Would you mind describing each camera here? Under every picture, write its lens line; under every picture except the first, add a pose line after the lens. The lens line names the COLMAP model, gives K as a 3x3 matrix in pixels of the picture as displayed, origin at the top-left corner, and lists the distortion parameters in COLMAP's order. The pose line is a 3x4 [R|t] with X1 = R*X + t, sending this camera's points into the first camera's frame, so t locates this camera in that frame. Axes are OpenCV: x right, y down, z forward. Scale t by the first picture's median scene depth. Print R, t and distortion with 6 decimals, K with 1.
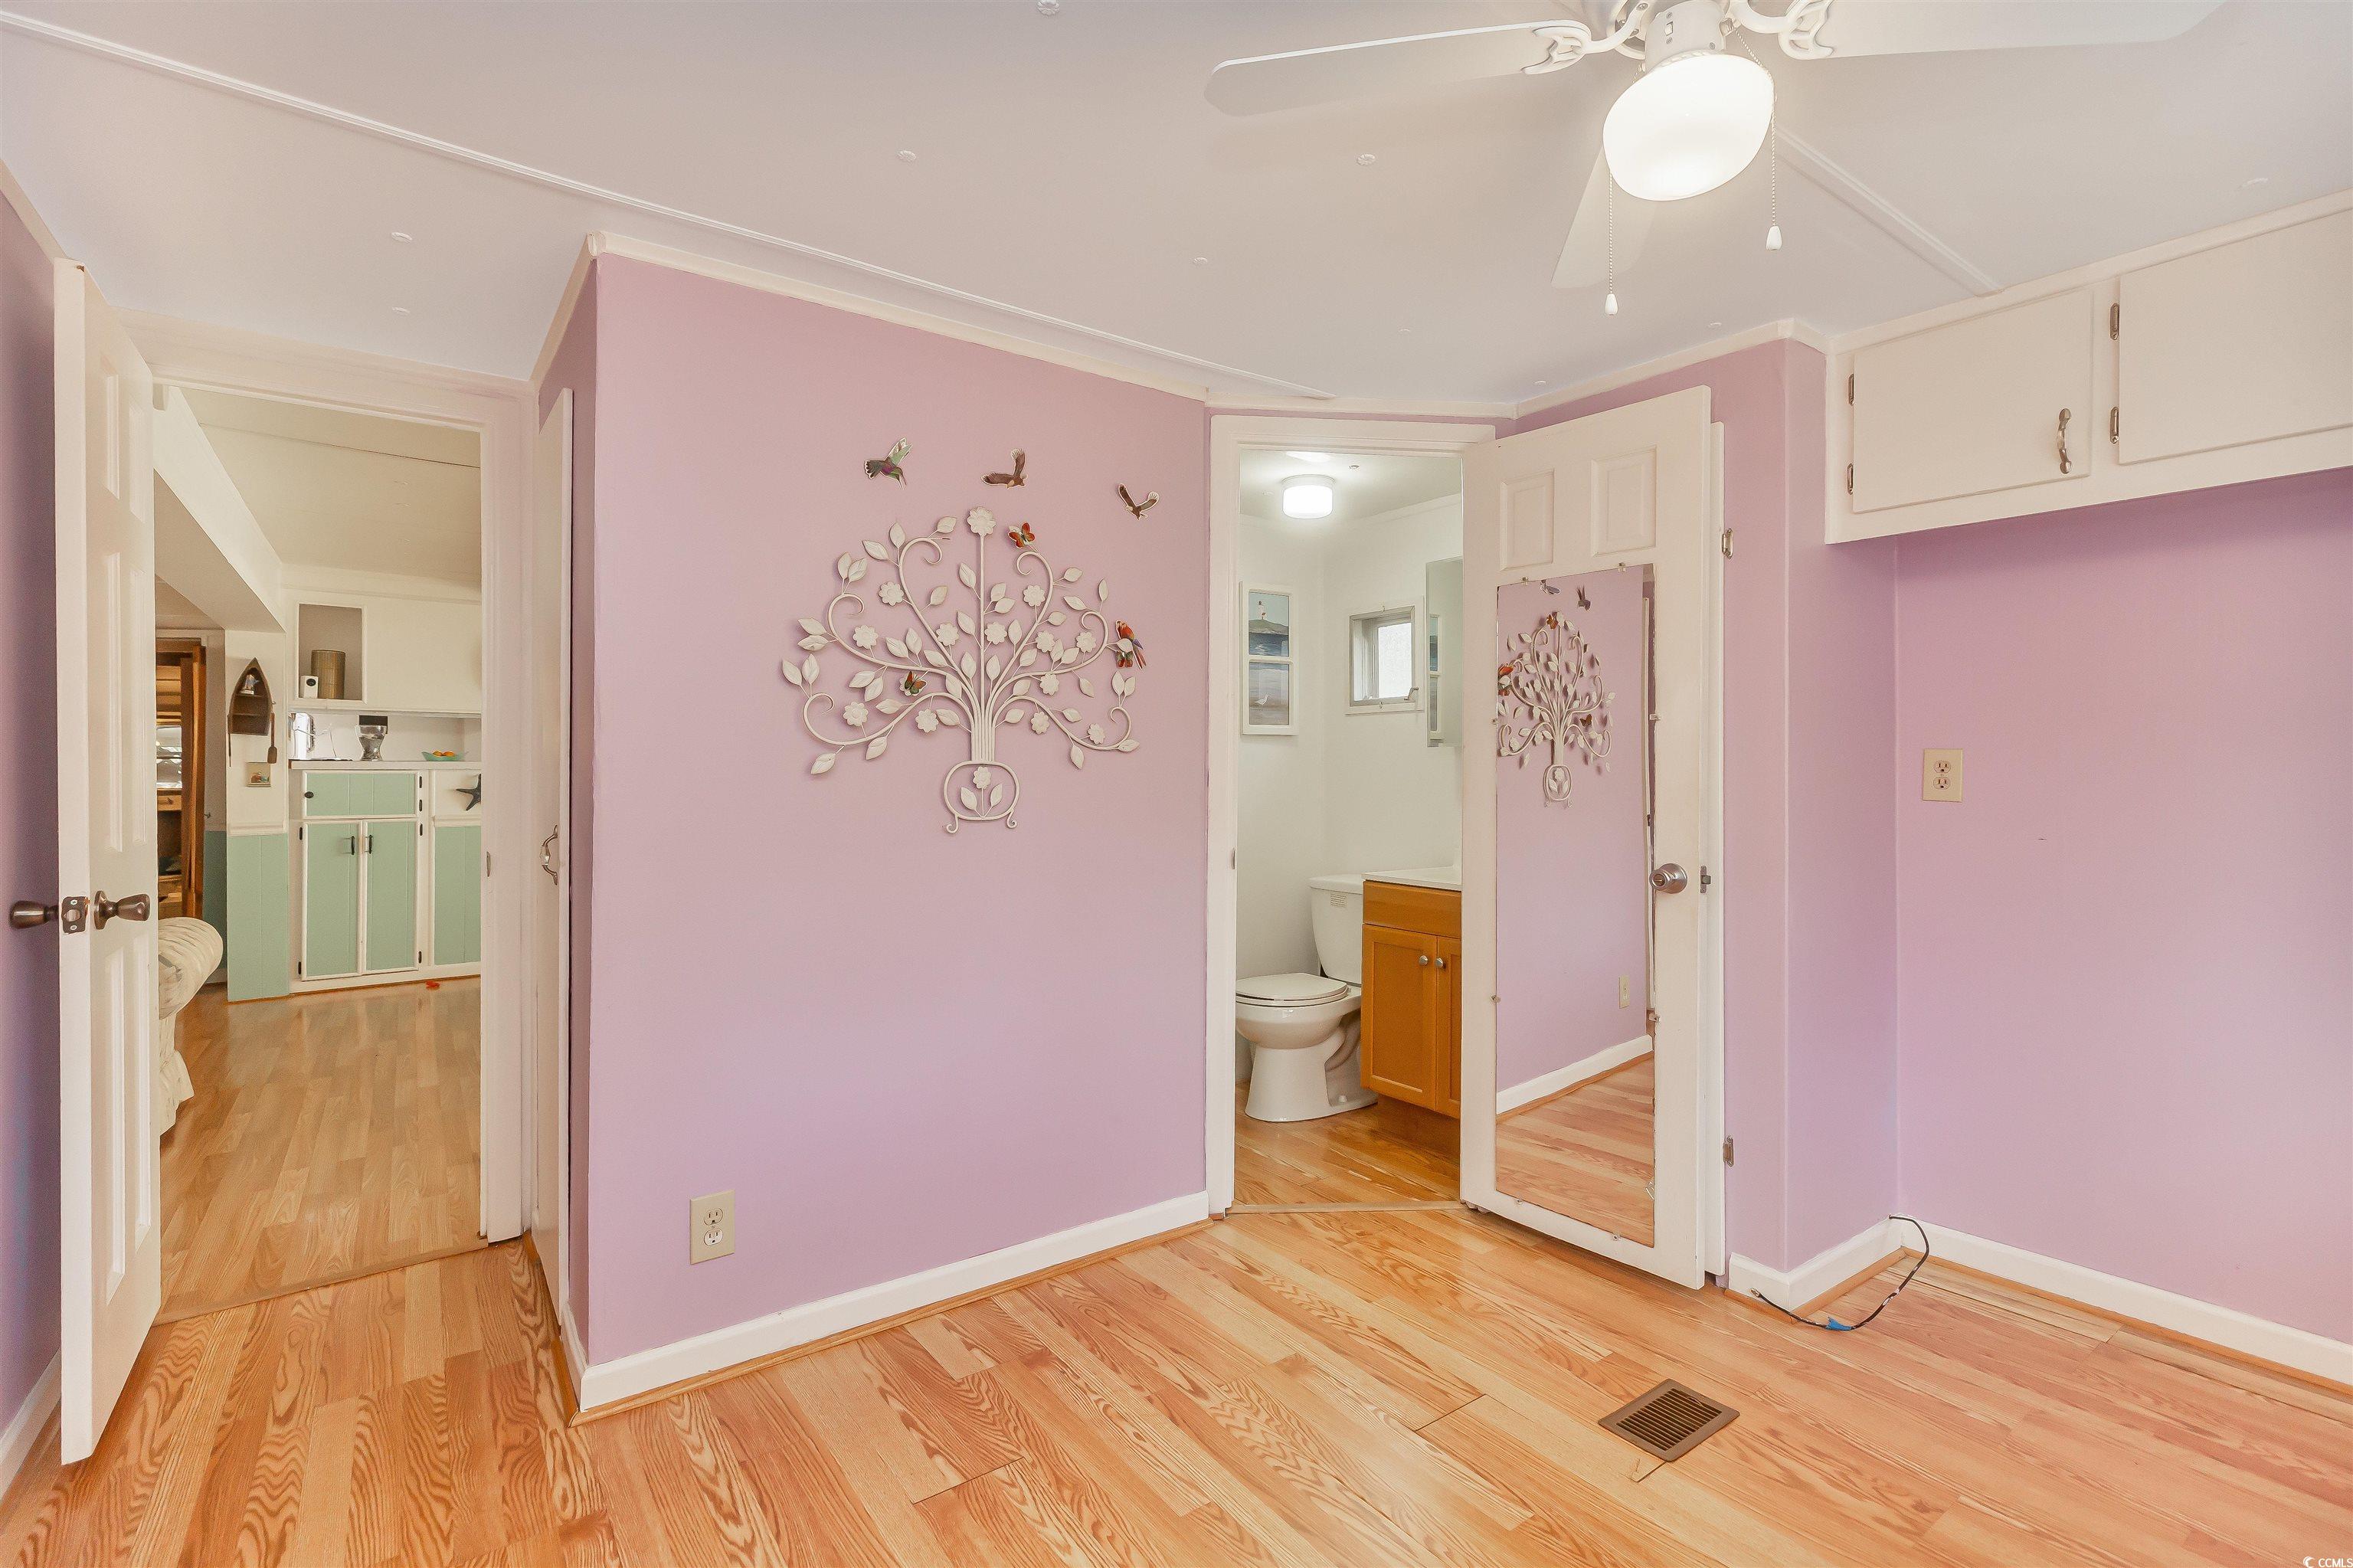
lens RADIAL K [[1069.0, 0, 1216.6], [0, 1069.0, 757.9], [0, 0, 1]] dist [0.017687, -0.000497]
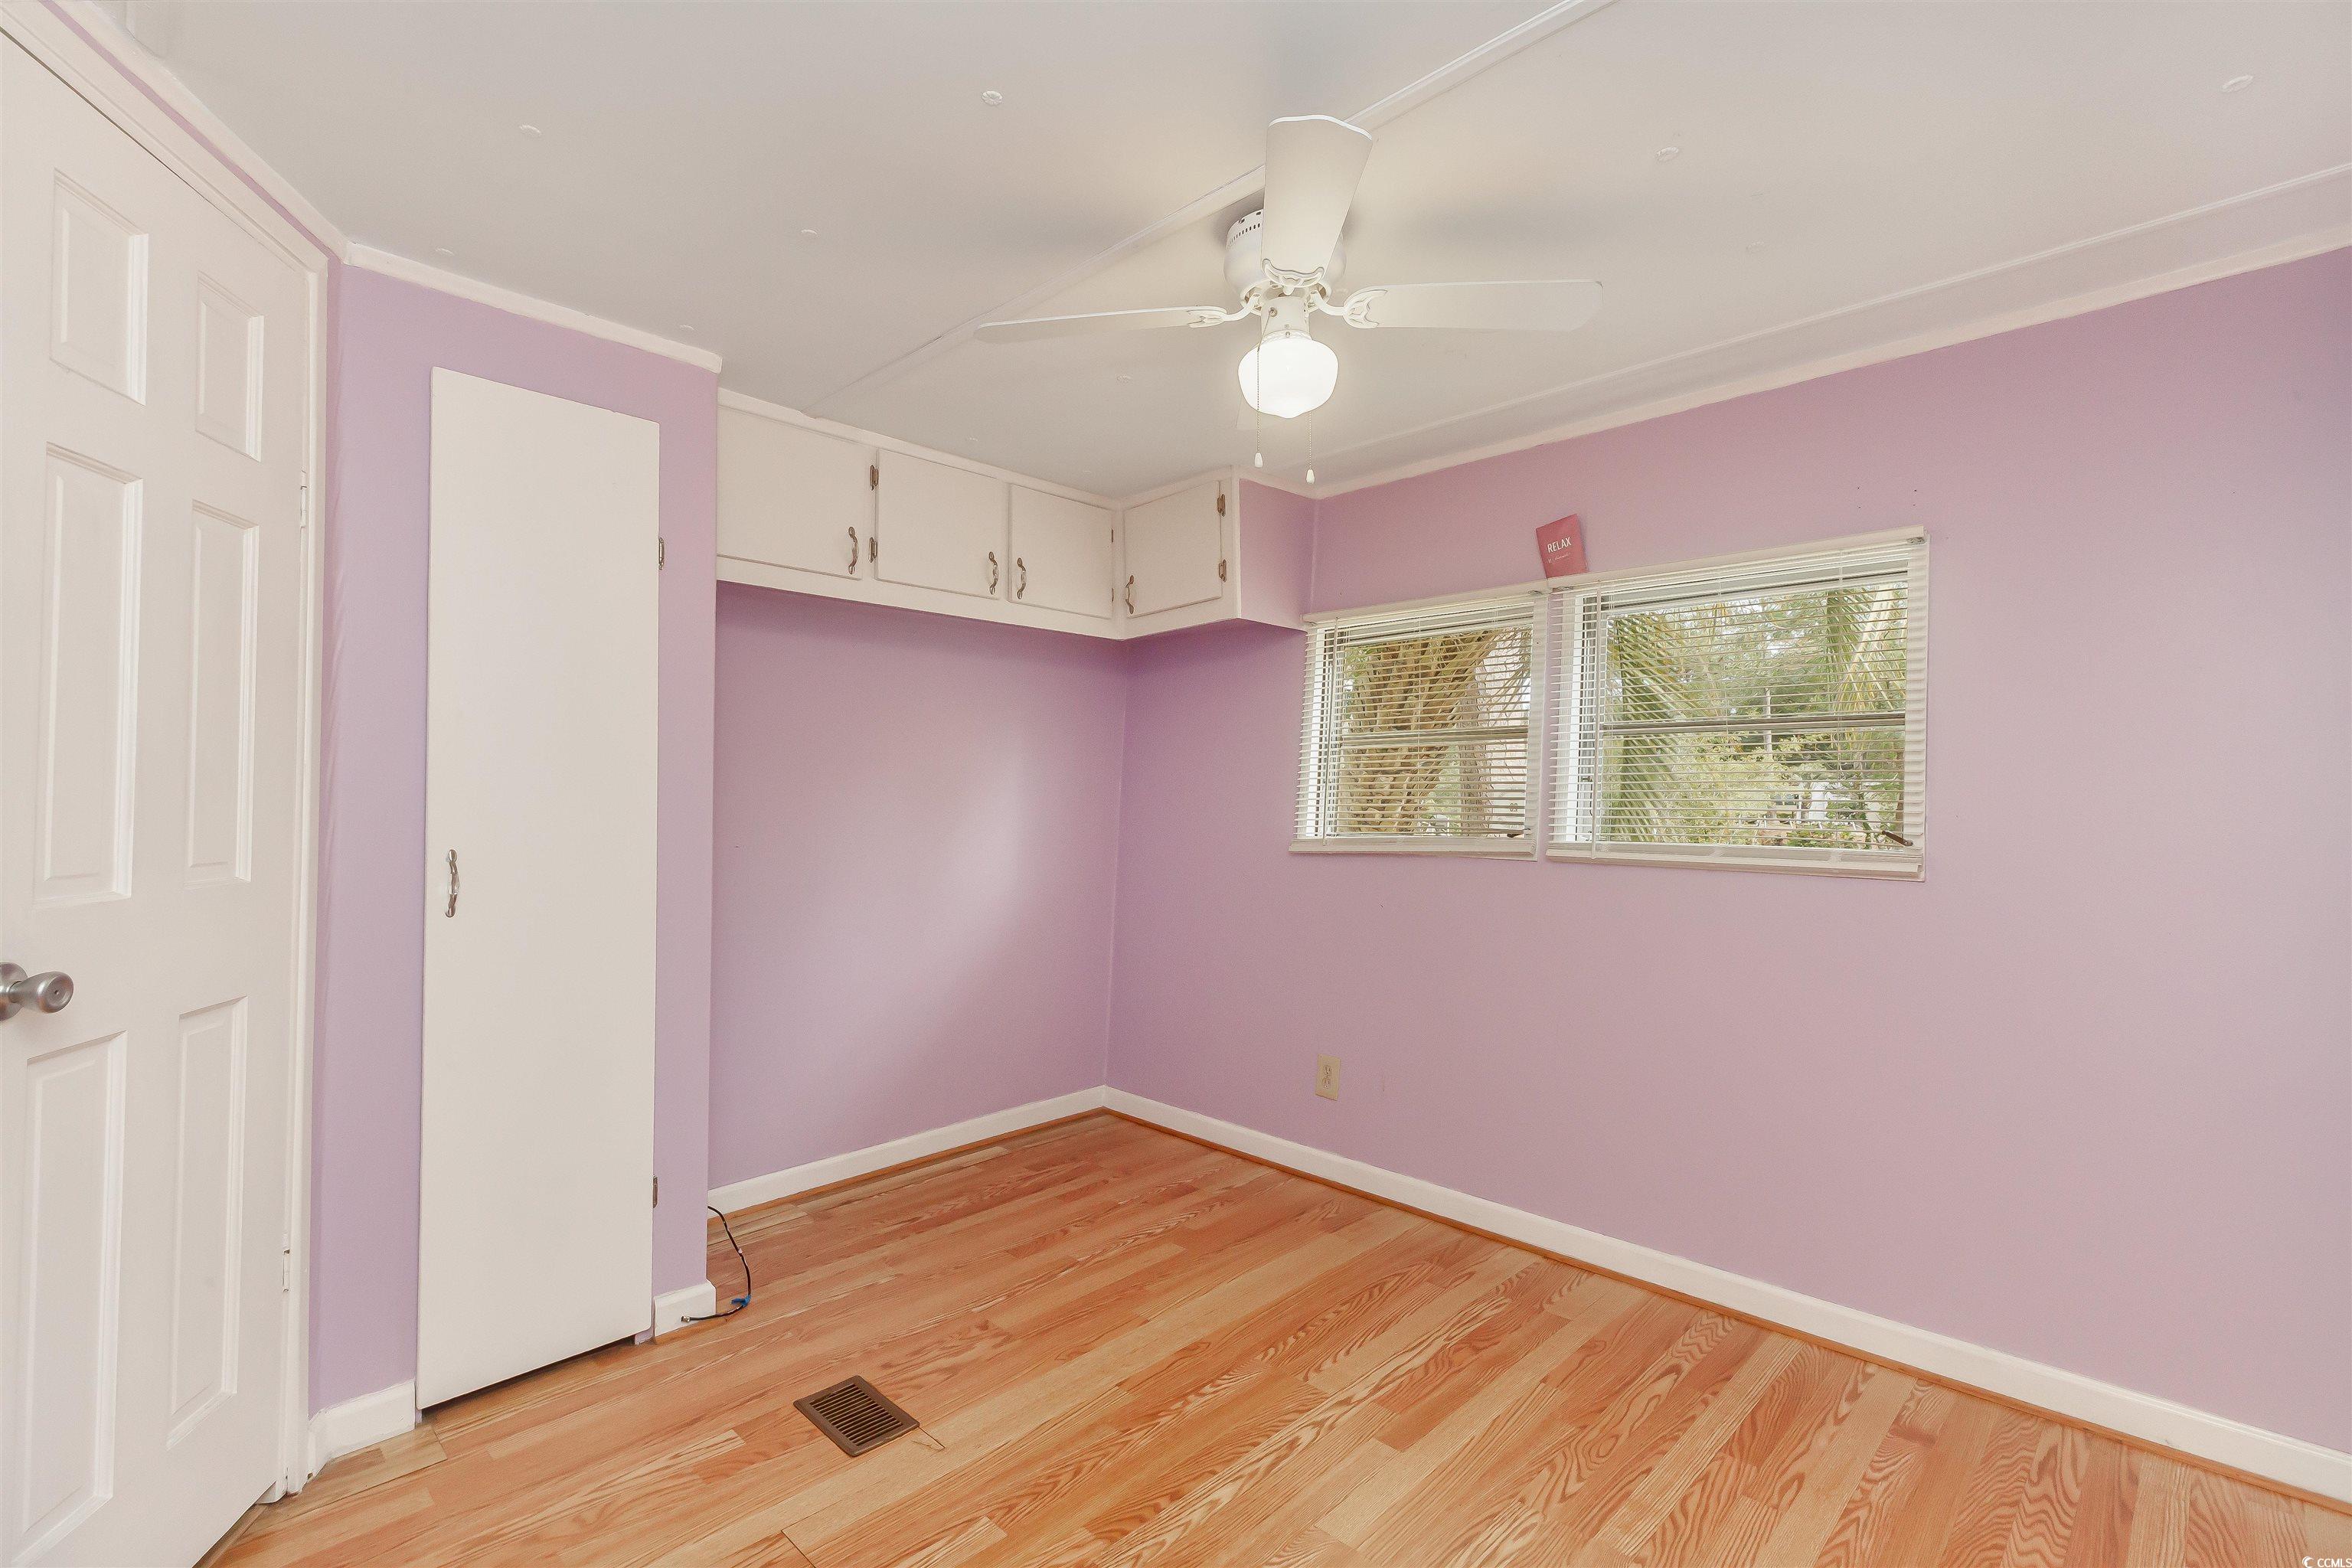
lens RADIAL K [[1068.5, 0, 1171.9], [0, 1068.5, 789.4], [0, 0, 1]] dist [0.017687, -0.000497]
pose [[-0.145713, 0.006179, 0.989308, -0.593389], [-0.027180, 0.999578, -0.010246, 0.007909], [-0.988953, -0.028382, -0.145484, 0.776136]]
